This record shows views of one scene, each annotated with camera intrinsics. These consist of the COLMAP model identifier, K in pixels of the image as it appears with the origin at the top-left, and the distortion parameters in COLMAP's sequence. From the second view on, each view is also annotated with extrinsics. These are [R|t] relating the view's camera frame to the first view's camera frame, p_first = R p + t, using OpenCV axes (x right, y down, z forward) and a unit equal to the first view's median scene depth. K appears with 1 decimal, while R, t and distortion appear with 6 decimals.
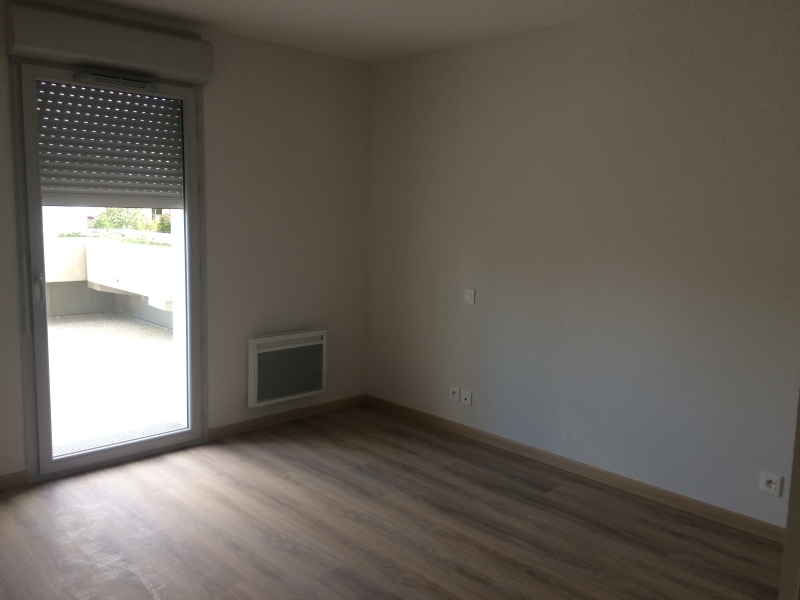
lens RADIAL K [[691.3, 0, 400.0], [0, 691.3, 300.0], [0, 0, 1]] dist [0.004017, -0.000984]
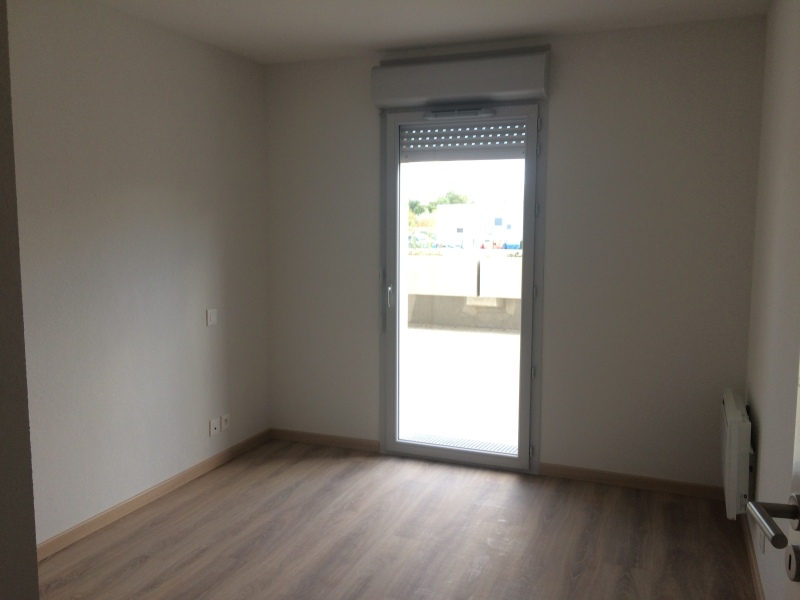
lens RADIAL K [[691.3, 0, 400.0], [0, 691.3, 300.0], [0, 0, 1]] dist [0.004017, -0.000984]
pose [[0.400314, 0.085702, -0.912362, 0.545969], [-0.114461, 0.992496, 0.043007, -0.059377], [0.909202, 0.087214, 0.407119, 0.484306]]
